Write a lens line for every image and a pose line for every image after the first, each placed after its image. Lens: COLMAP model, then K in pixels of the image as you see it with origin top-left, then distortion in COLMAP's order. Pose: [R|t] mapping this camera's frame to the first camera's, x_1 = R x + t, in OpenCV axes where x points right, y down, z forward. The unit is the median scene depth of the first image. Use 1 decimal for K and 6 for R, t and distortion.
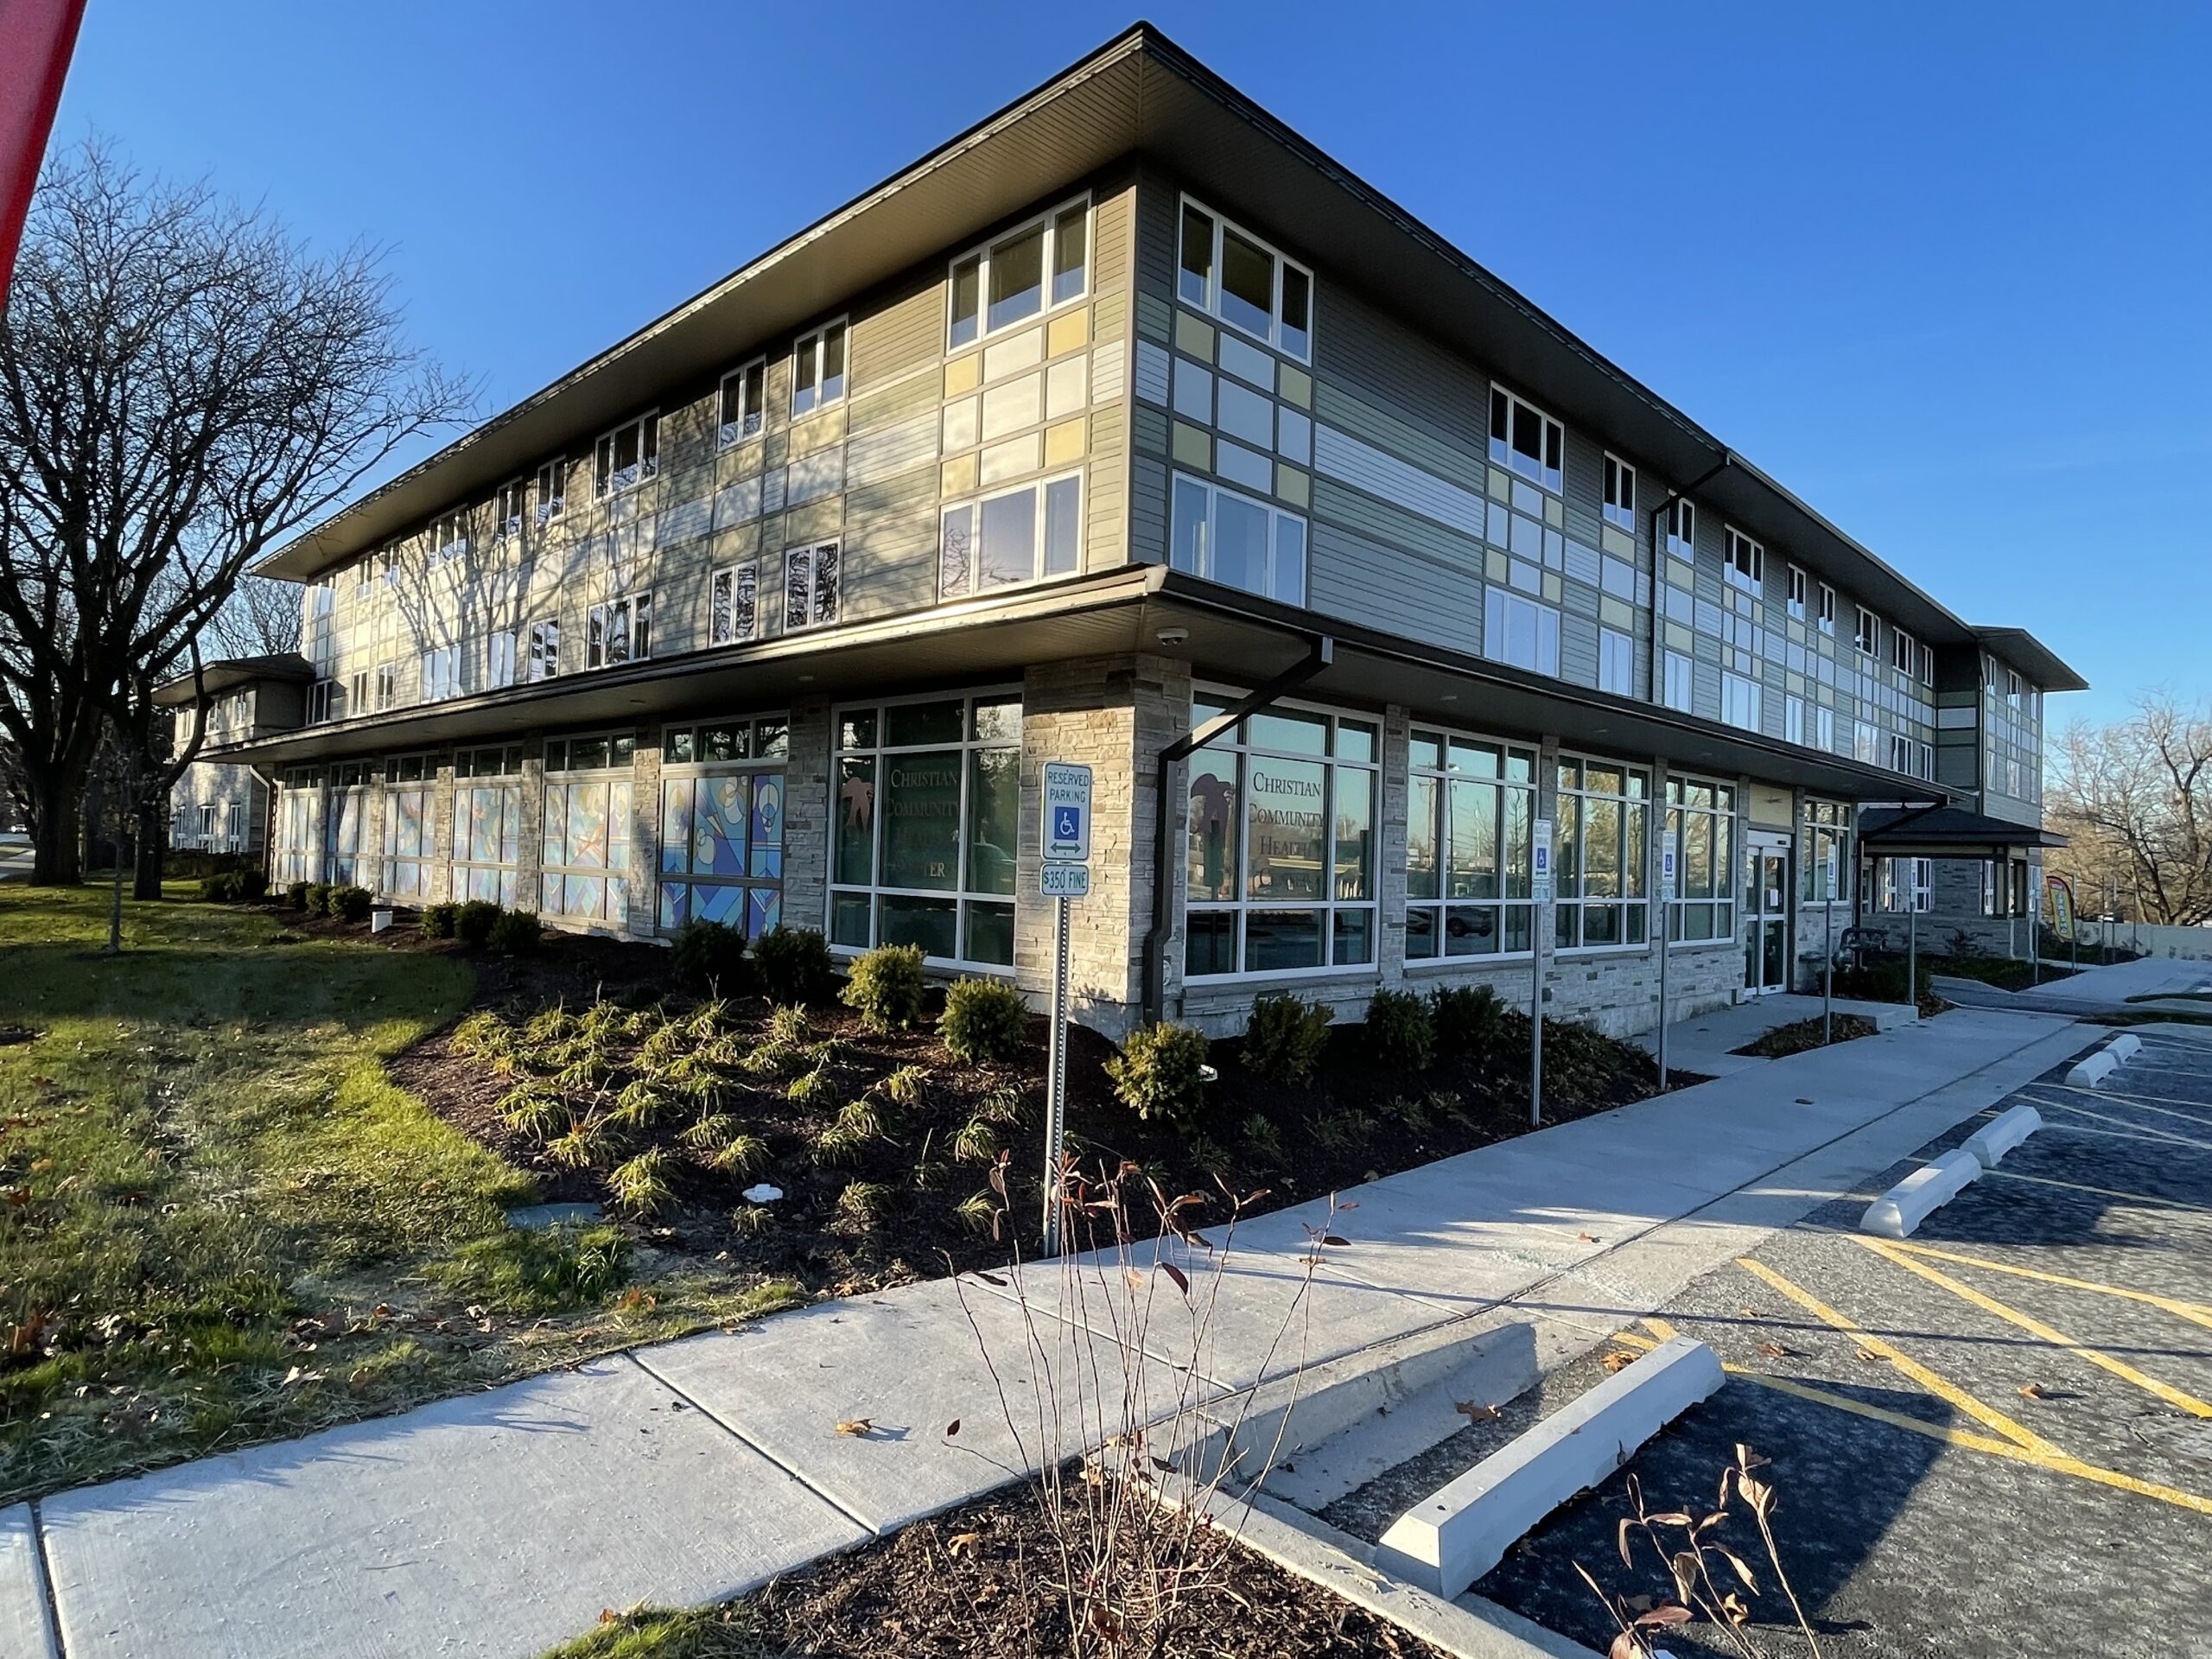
lens RADIAL K [[1255.8, 0, 1107.6], [0, 1255.8, 822.4], [0, 0, 1]] dist [0.027477, 0.000322]
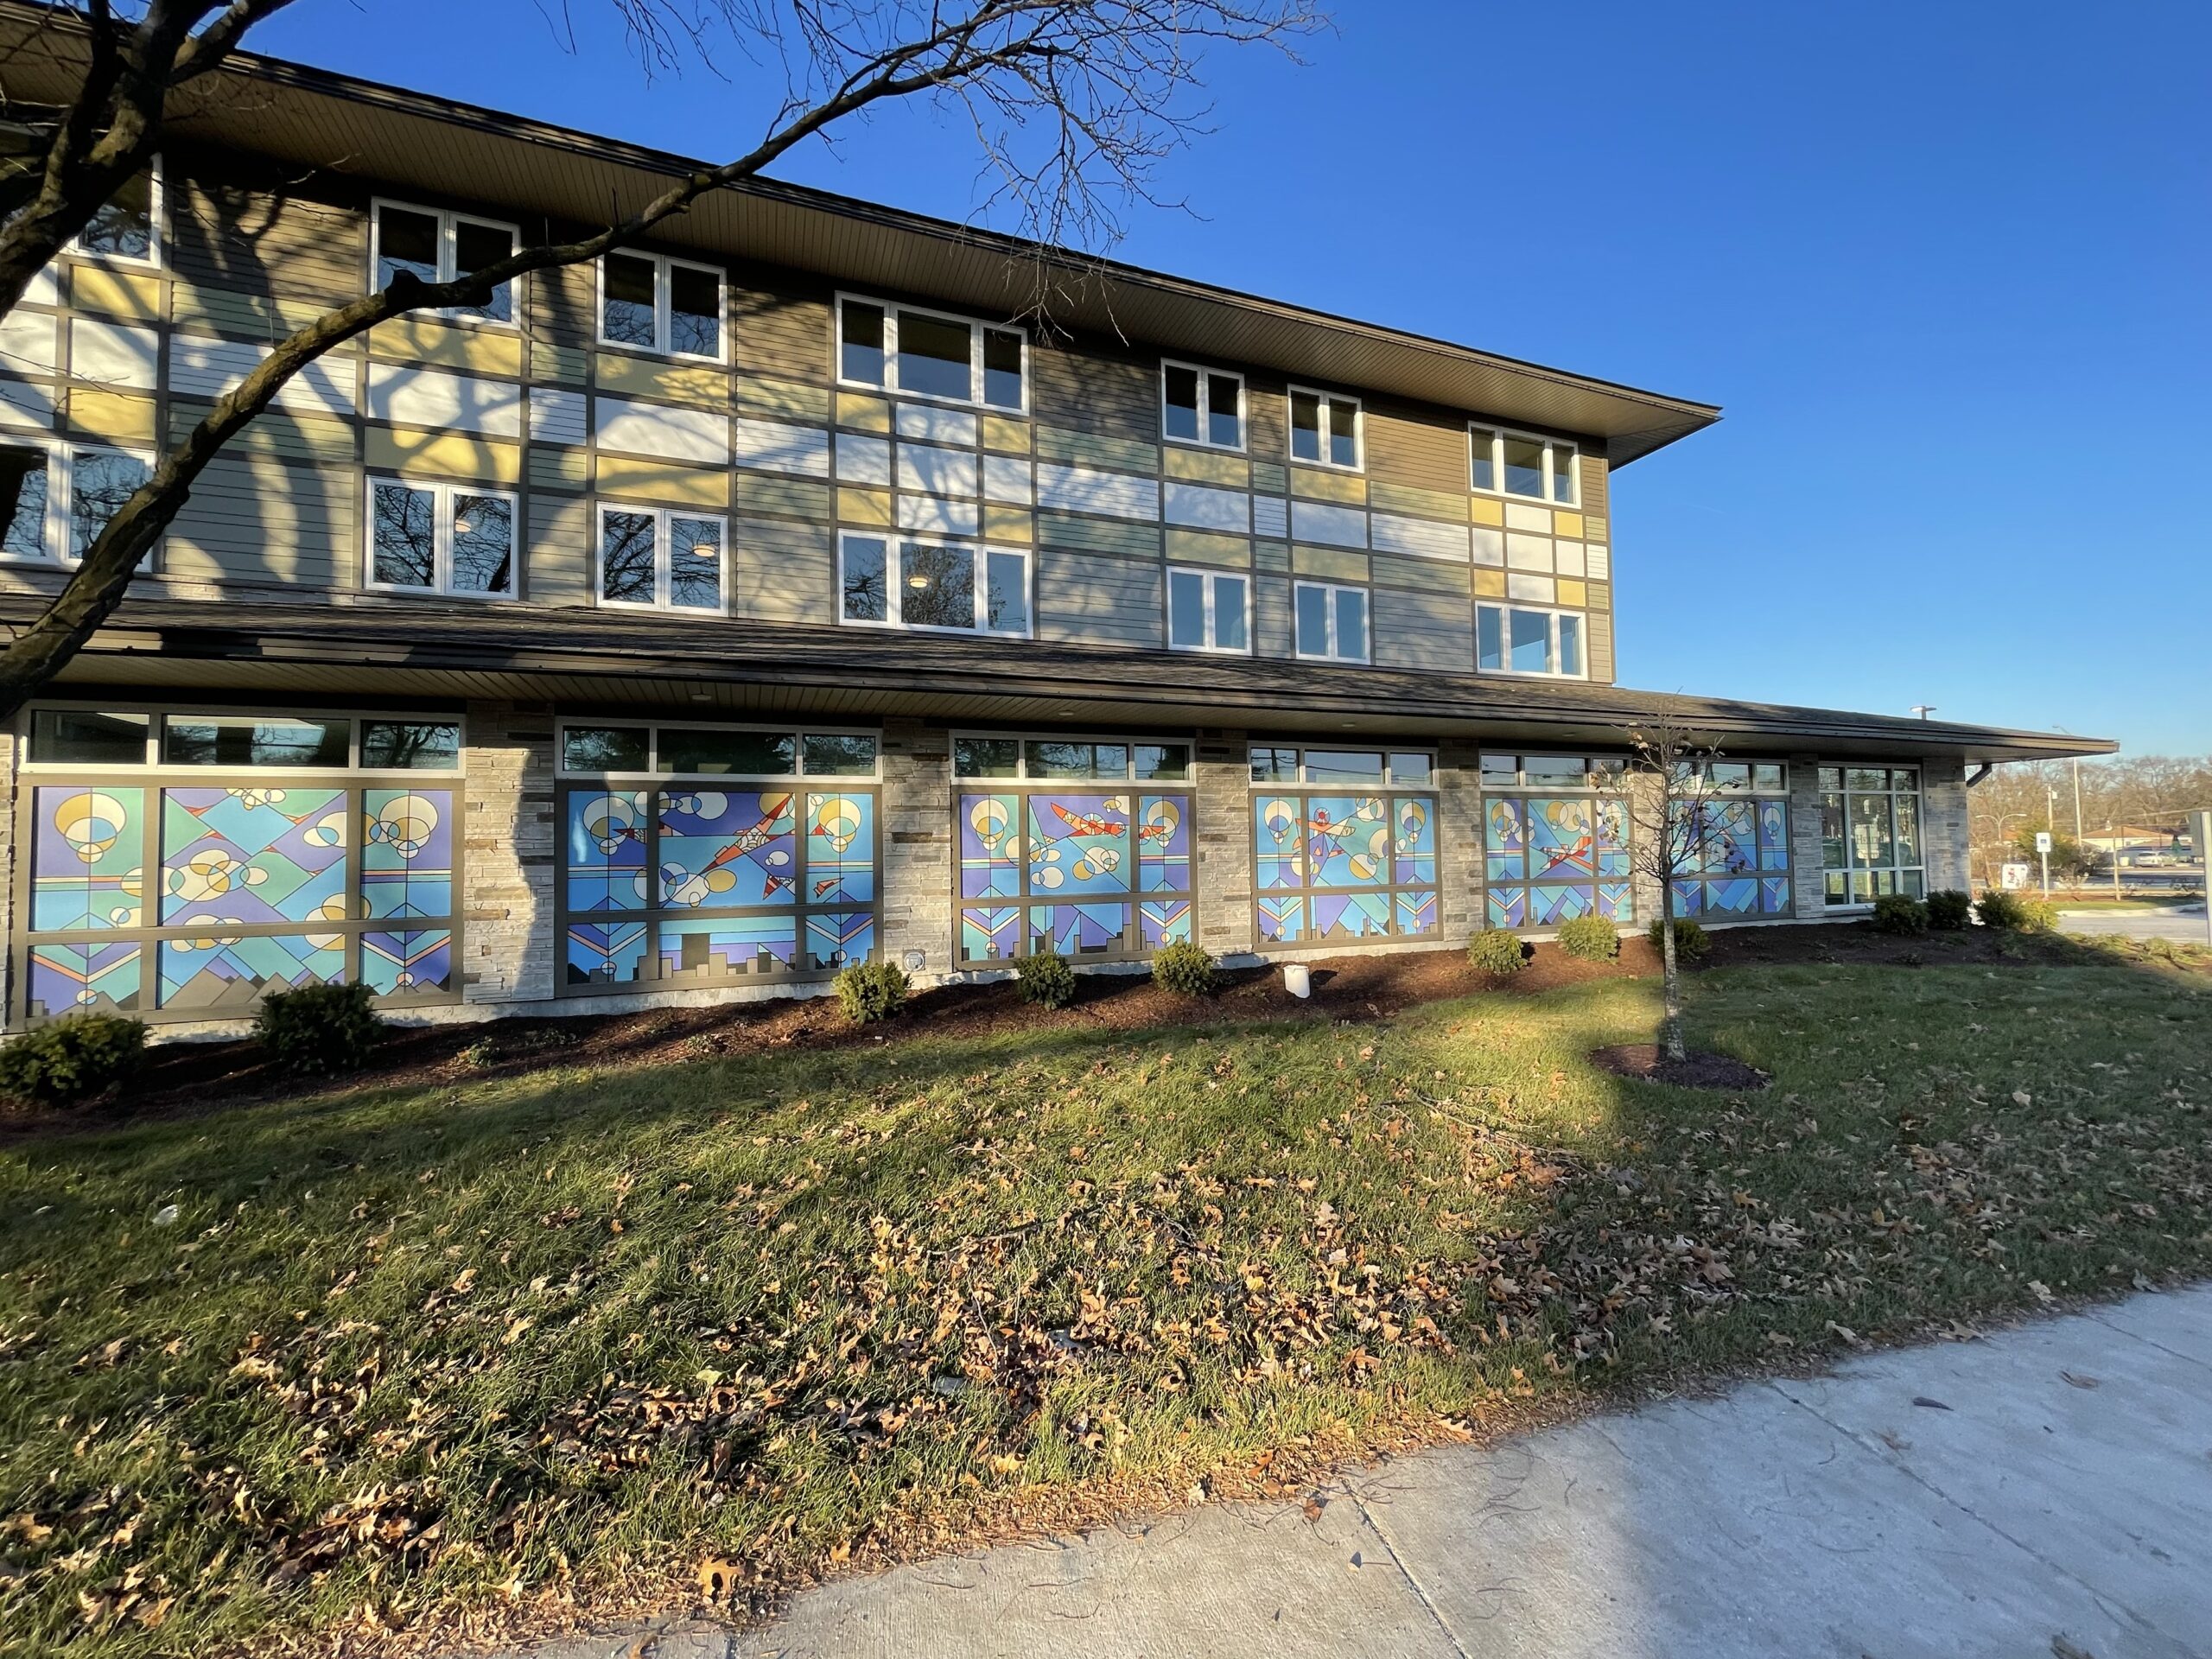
lens RADIAL K [[891.2, 0, 1088.0], [0, 891.2, 846.2], [0, 0, 1]] dist [-0.010420, -0.000192]
pose [[0.426062, 0.000152, 0.904694, -1.222054], [0.012927, 0.999897, -0.006256, 0.009208], [-0.904602, 0.014361, 0.426016, 1.029557]]
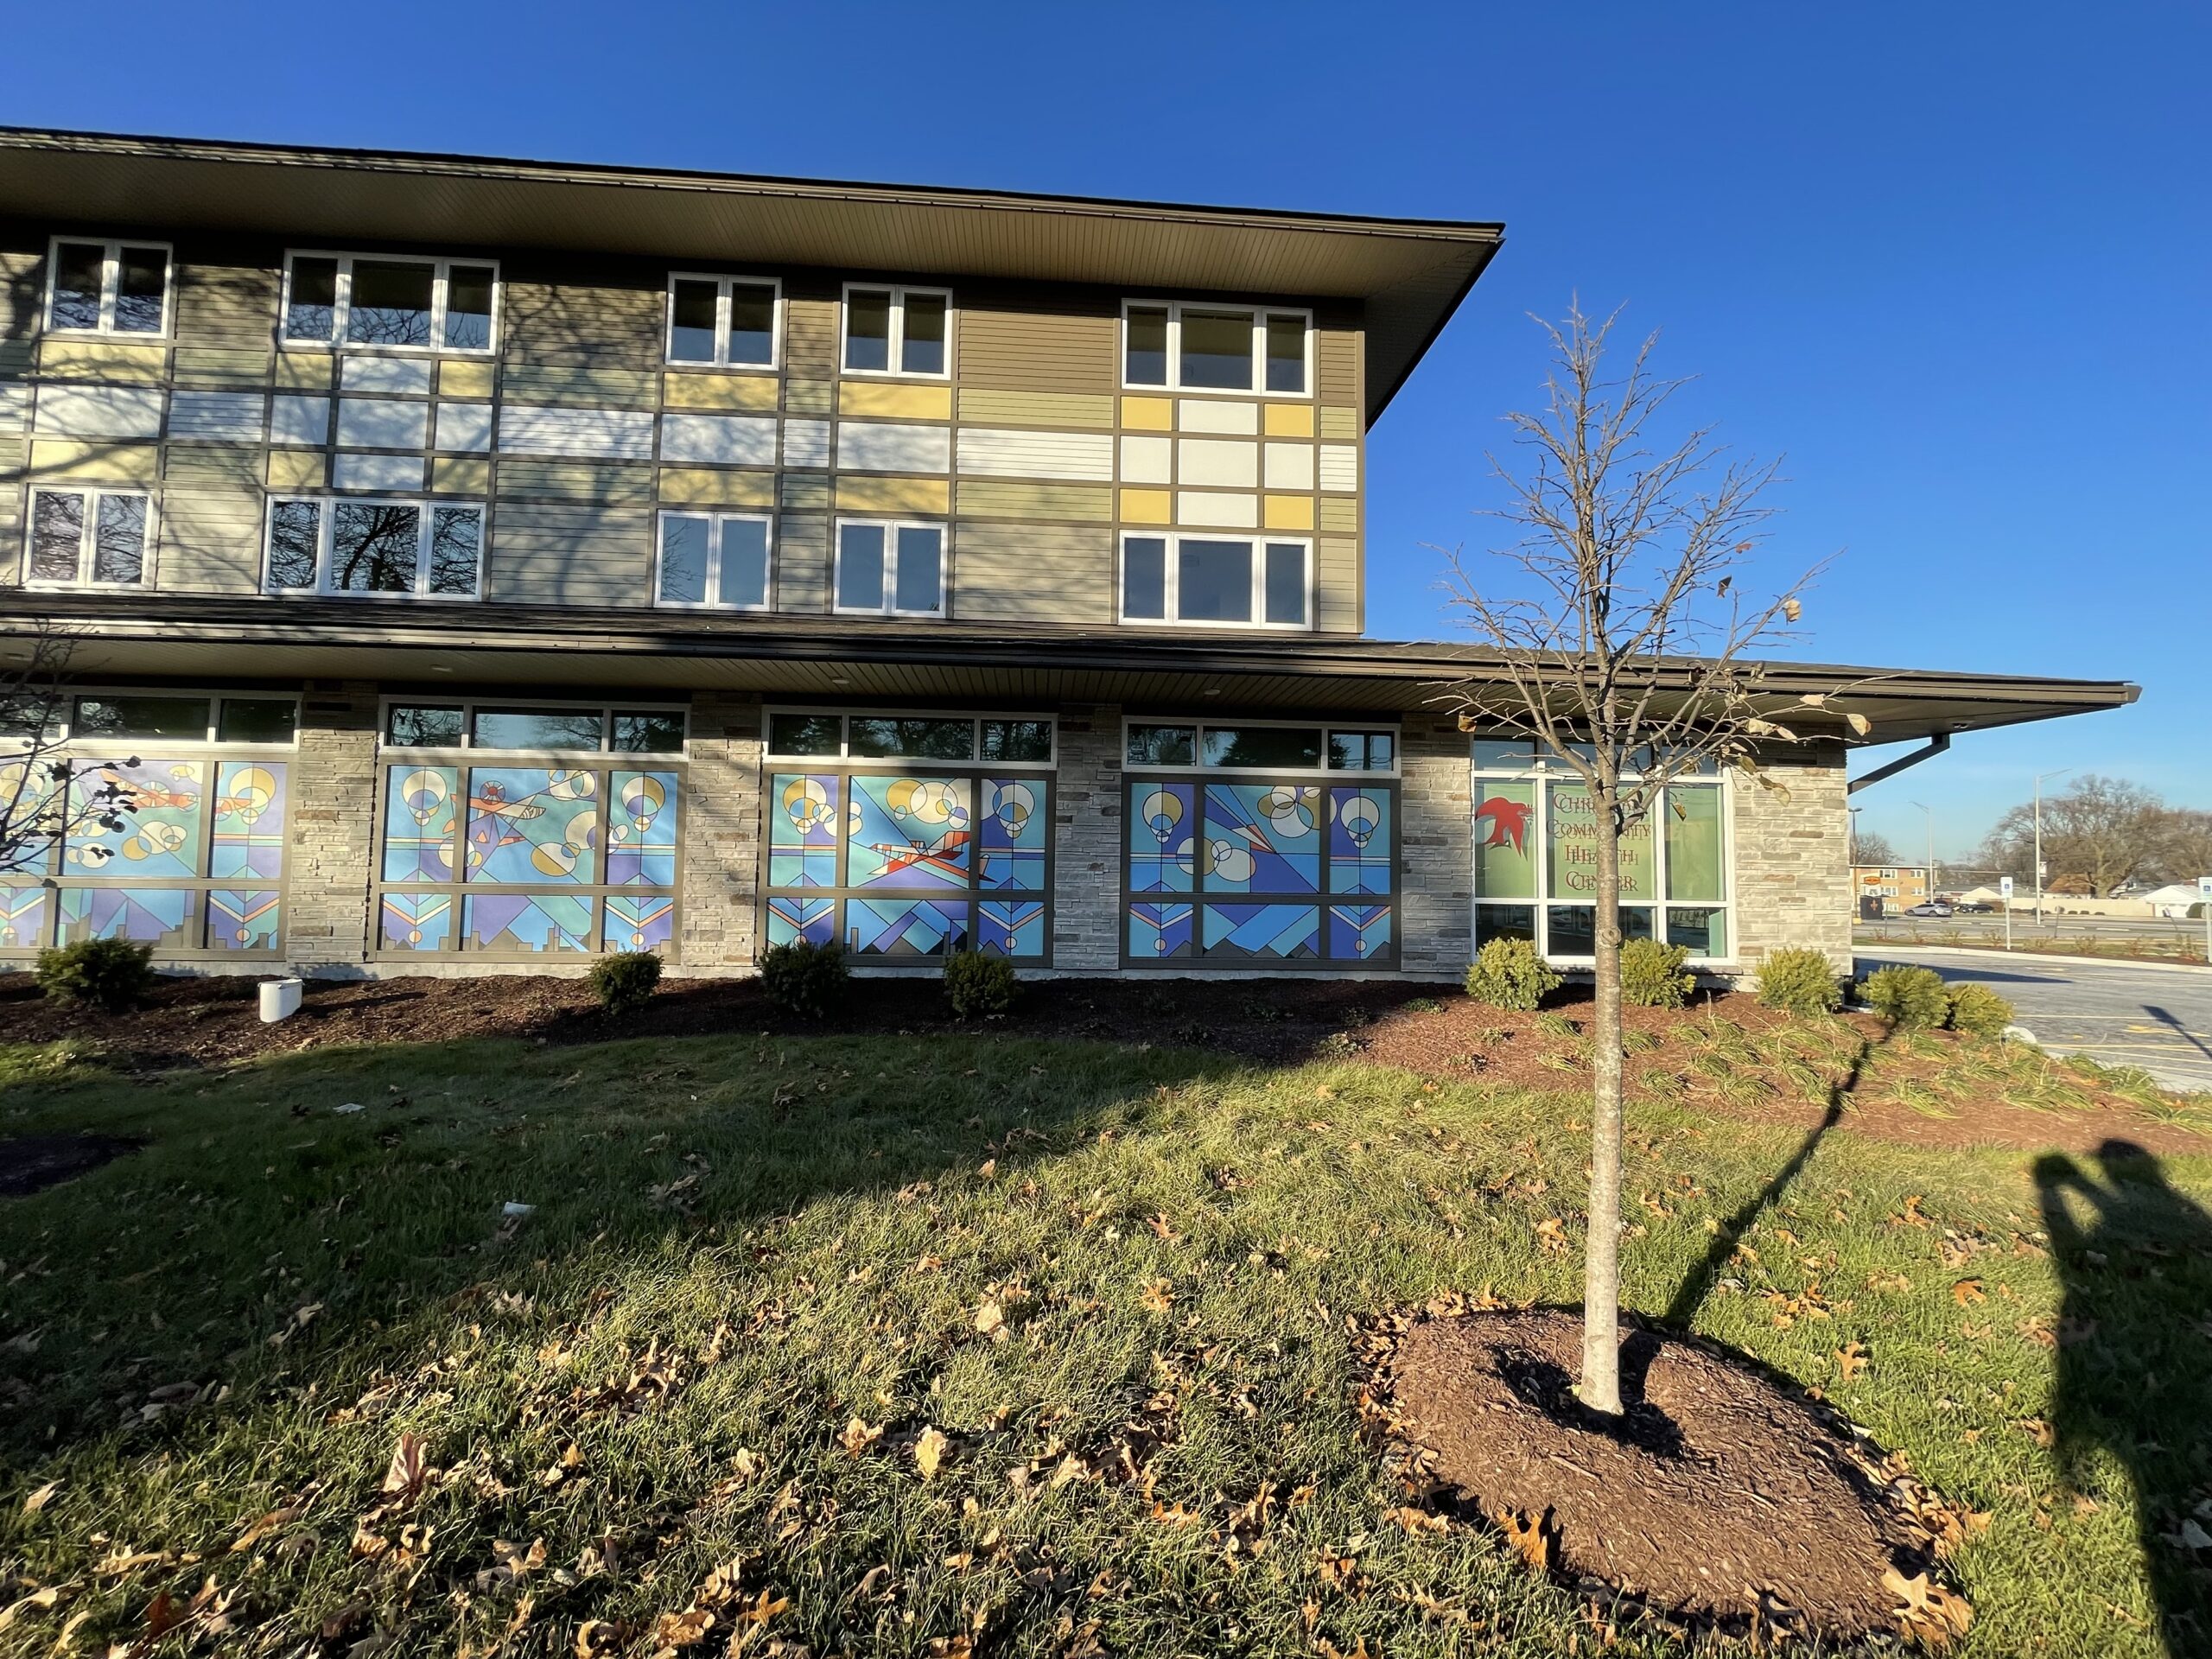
lens RADIAL K [[891.2, 0, 1106.9], [0, 891.2, 834.9], [0, 0, 1]] dist [-0.010420, -0.000192]
pose [[0.666435, 0.020059, 0.745293, -0.719019], [-0.018755, 0.999773, -0.010138, 0.007790], [-0.745327, -0.007222, 0.666660, 0.548809]]
